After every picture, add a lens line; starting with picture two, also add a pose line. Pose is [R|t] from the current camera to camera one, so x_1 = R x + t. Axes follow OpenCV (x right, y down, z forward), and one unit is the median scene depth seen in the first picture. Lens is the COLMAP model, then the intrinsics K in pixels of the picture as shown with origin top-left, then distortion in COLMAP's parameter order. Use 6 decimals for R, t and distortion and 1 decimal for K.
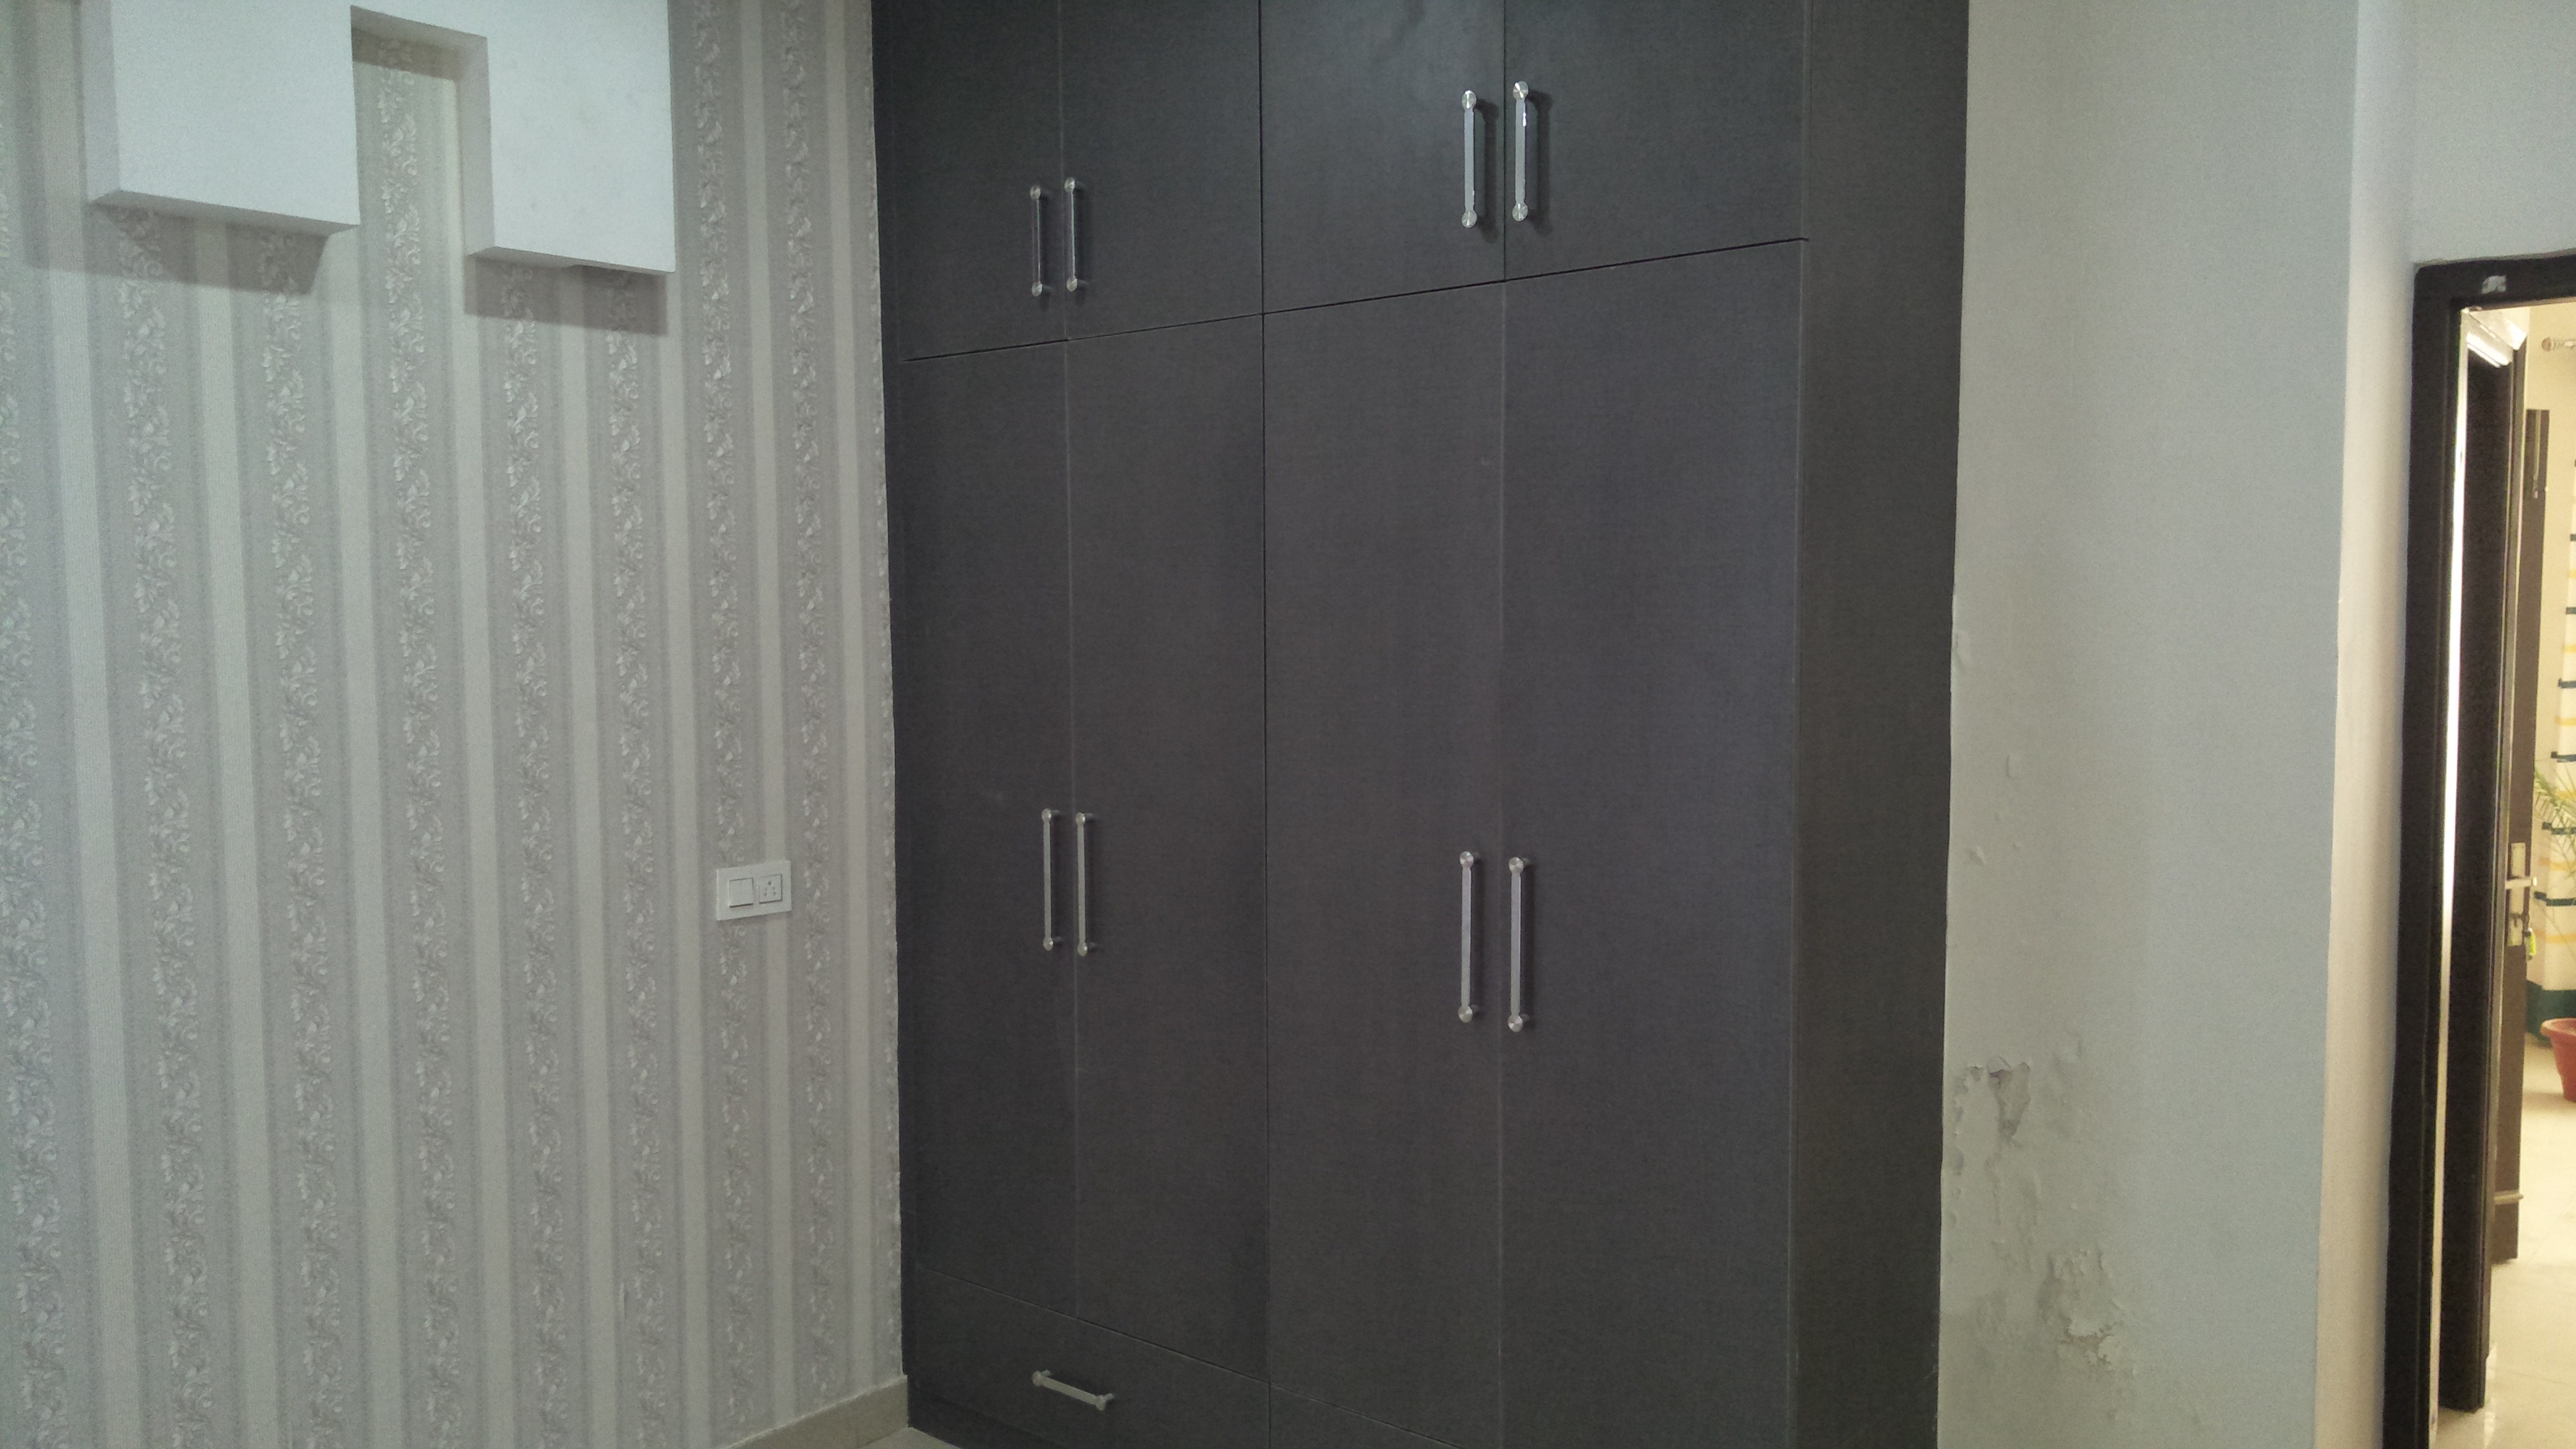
lens RADIAL K [[1899.8, 0, 1272.8], [0, 1899.8, 739.8], [0, 0, 1]] dist [0.045333, -0.023663]
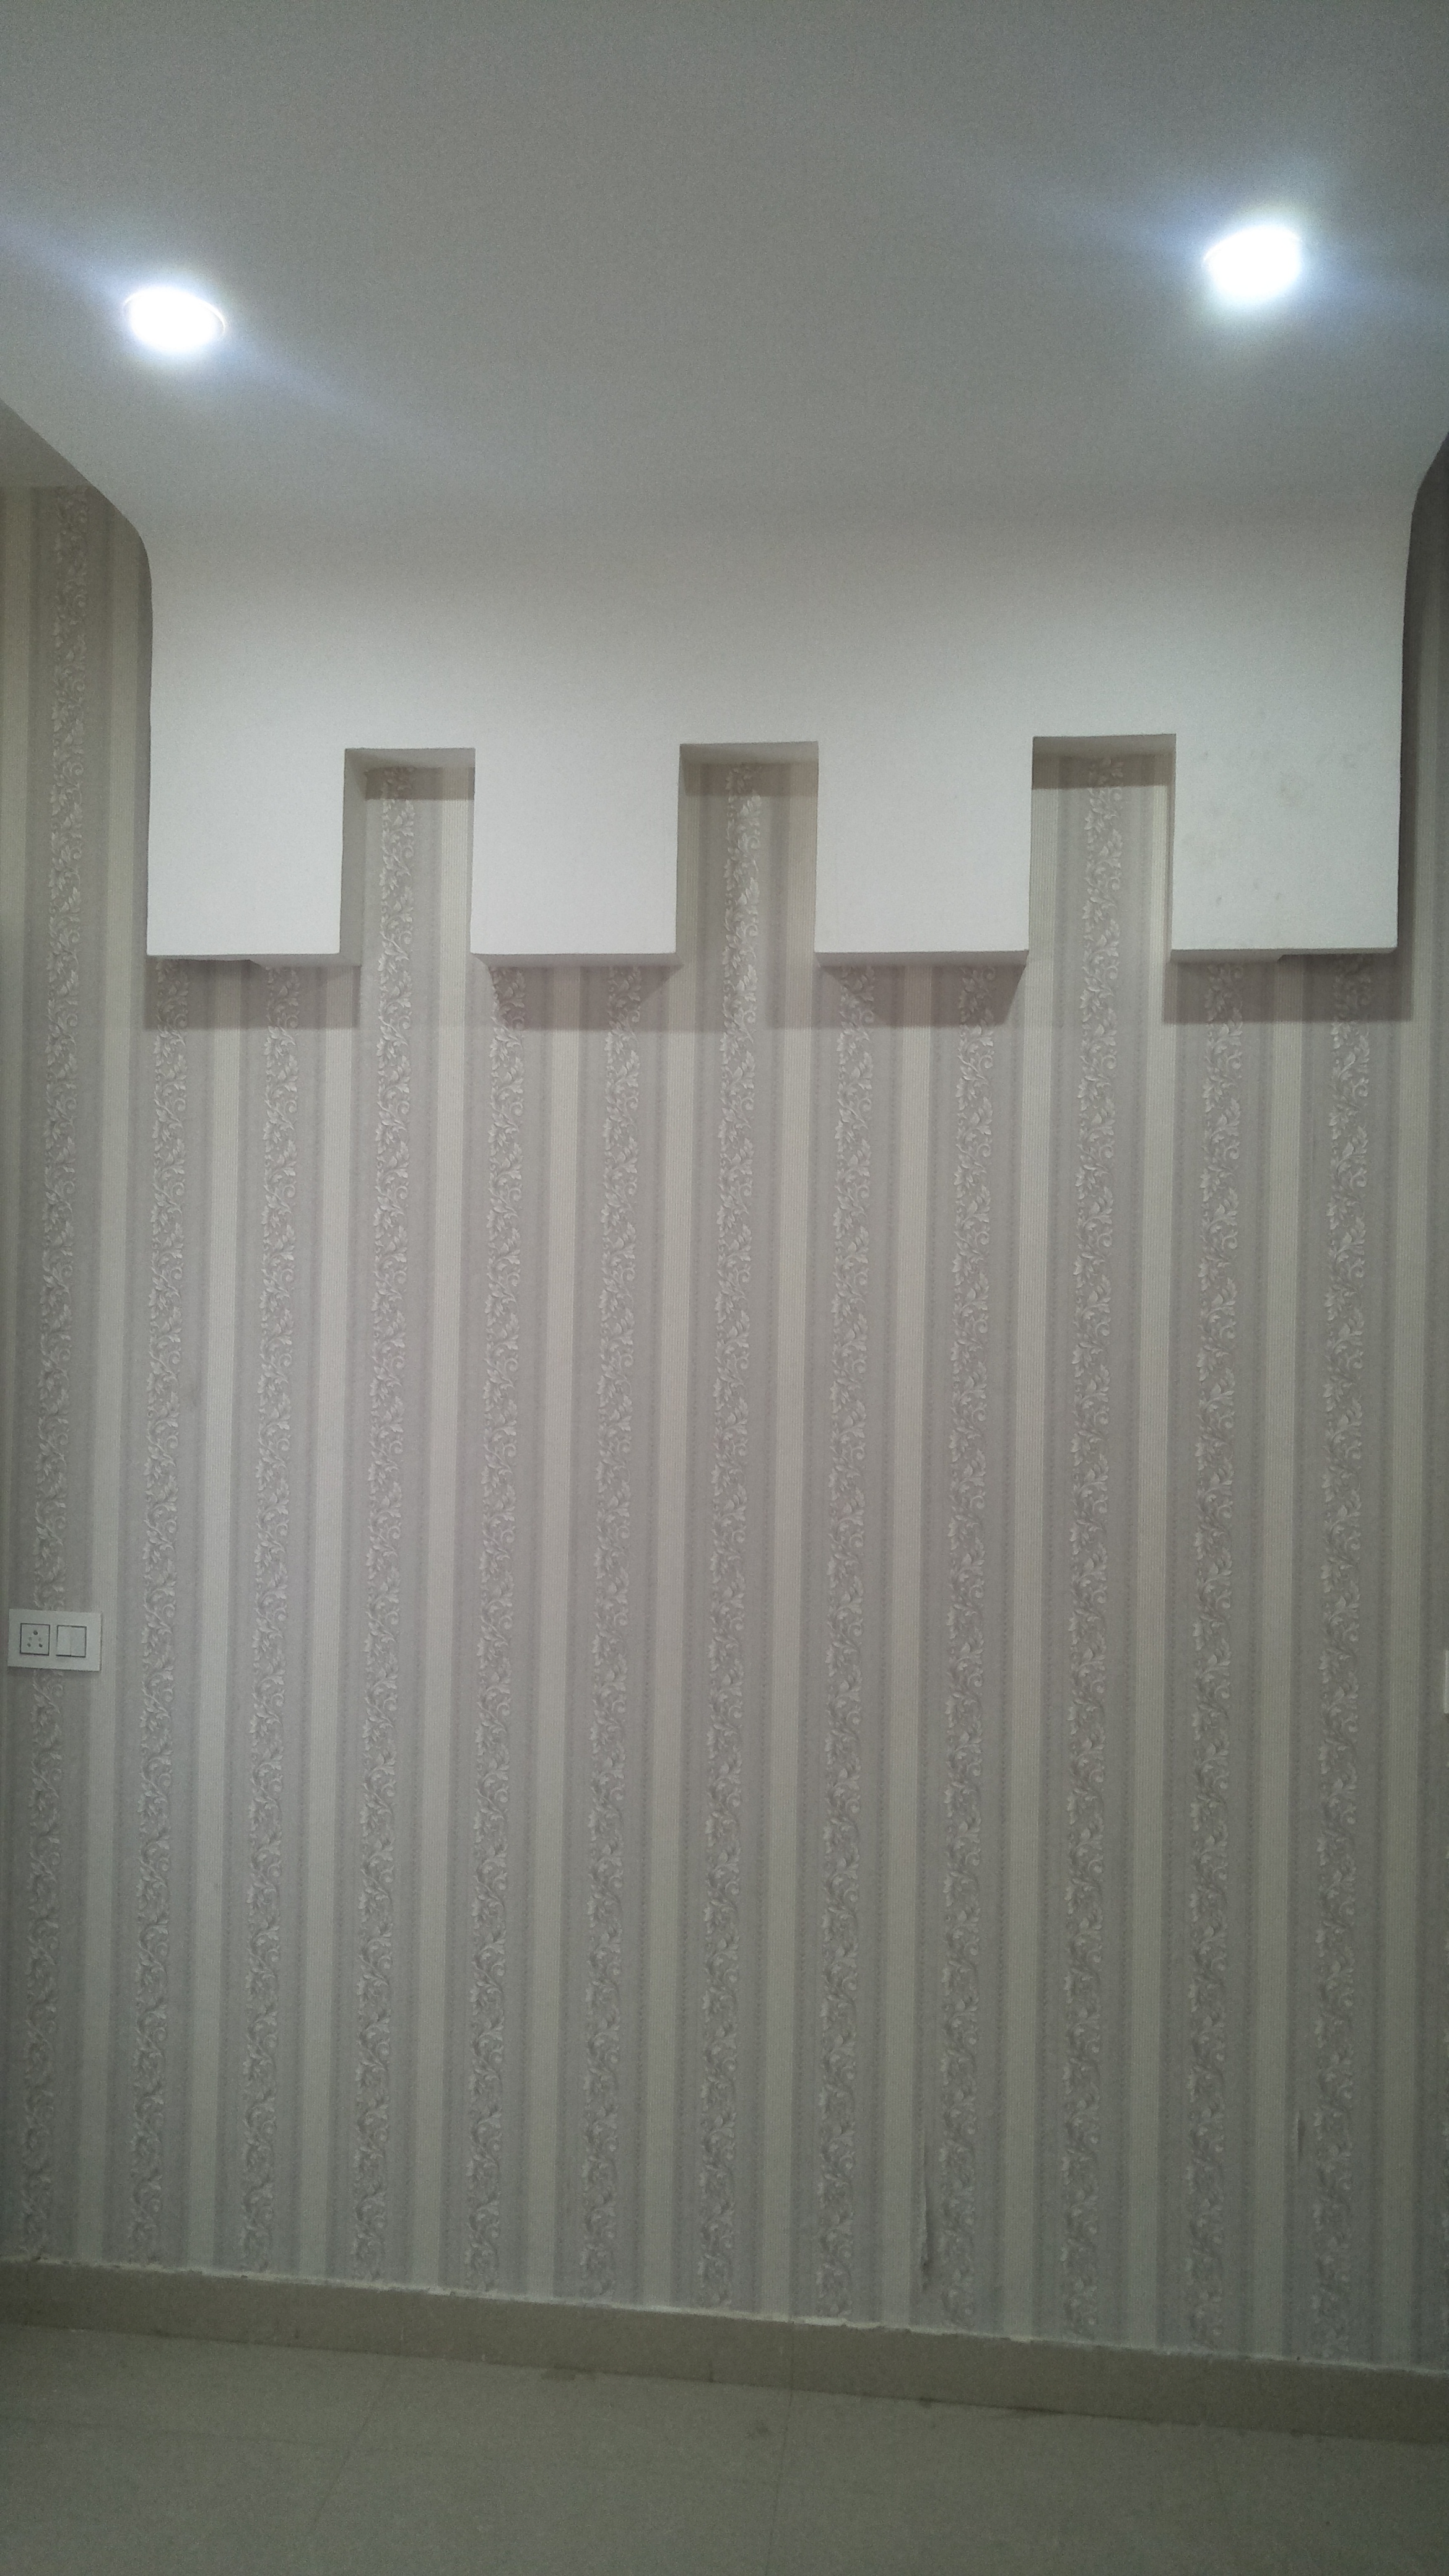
lens RADIAL K [[1899.8, 0, 725.6], [0, 1899.8, 1327.3], [0, 0, 1]] dist [0.045333, -0.023663]
pose [[0.551709, 0.020816, -0.833777, 0.263337], [-0.080957, 0.996304, -0.028695, -0.027080], [0.830098, 0.083331, 0.551356, 0.318161]]
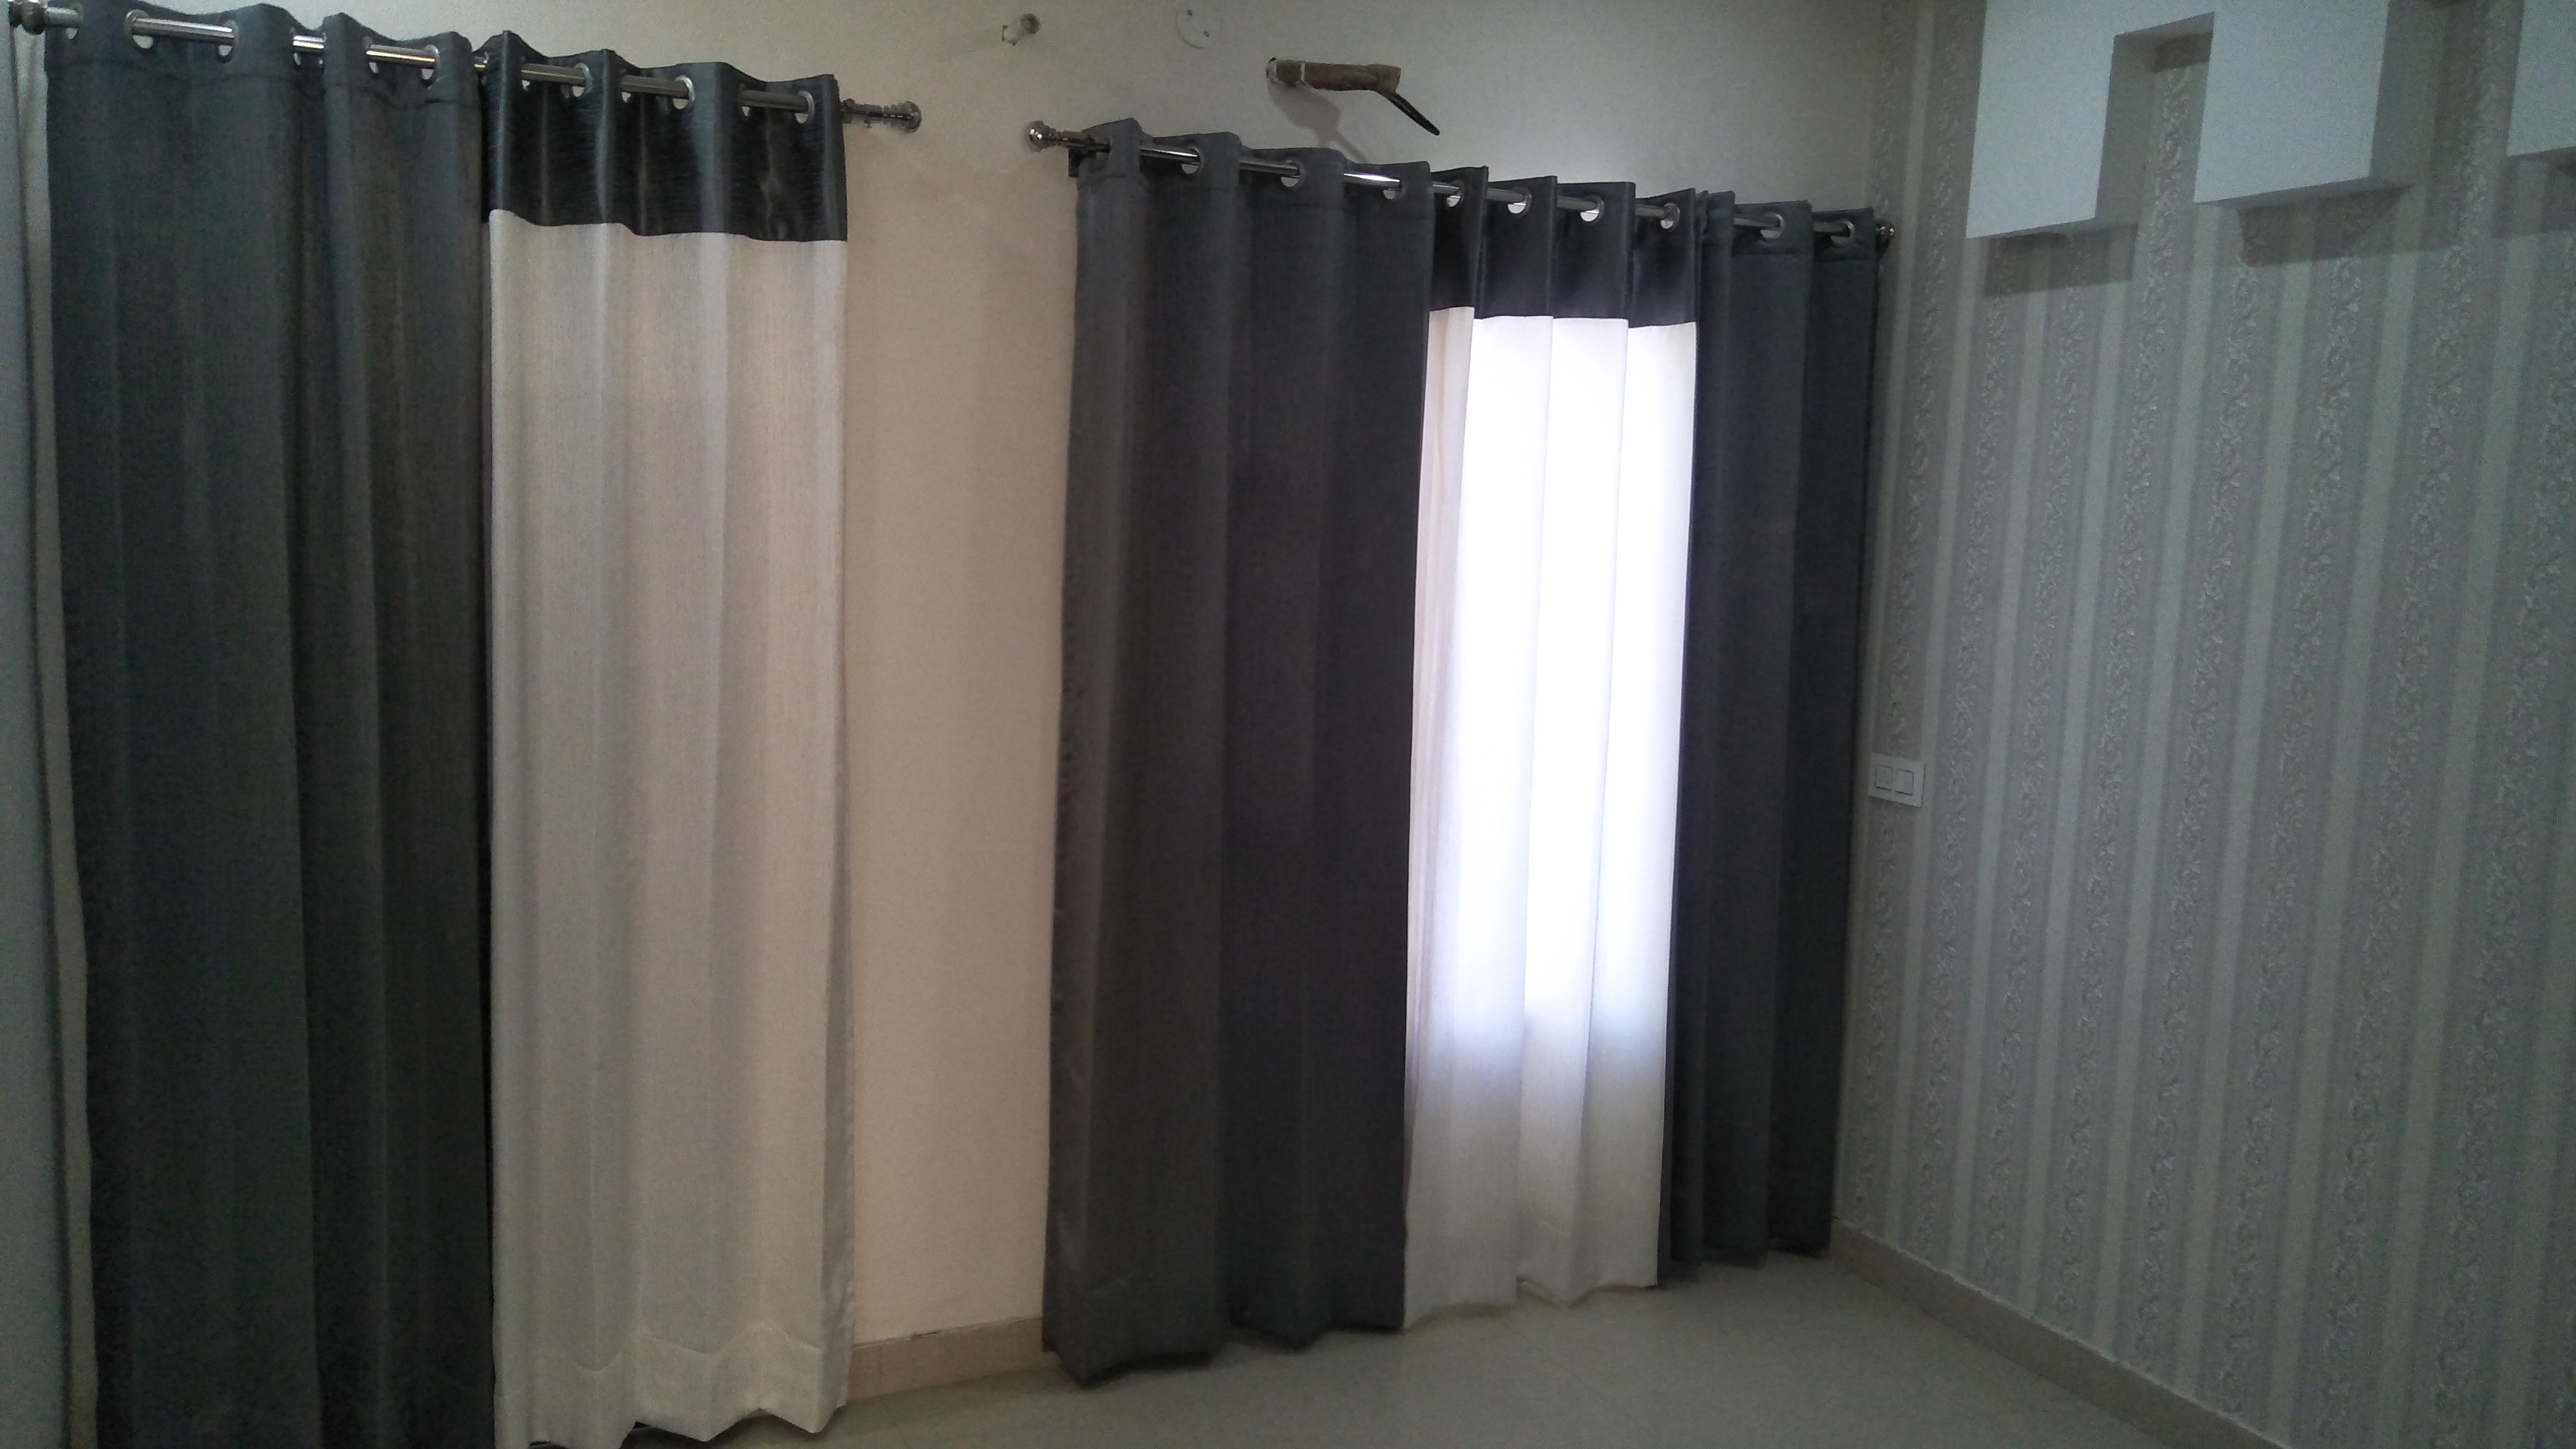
lens RADIAL K [[1899.8, 0, 1271.6], [0, 1899.8, 721.3], [0, 0, 1]] dist [0.045333, -0.023663]
pose [[-0.407587, 0.095513, -0.908158, 0.617014], [-0.094132, 0.984822, 0.145823, -0.056101], [0.908302, 0.144922, -0.392410, 0.733486]]
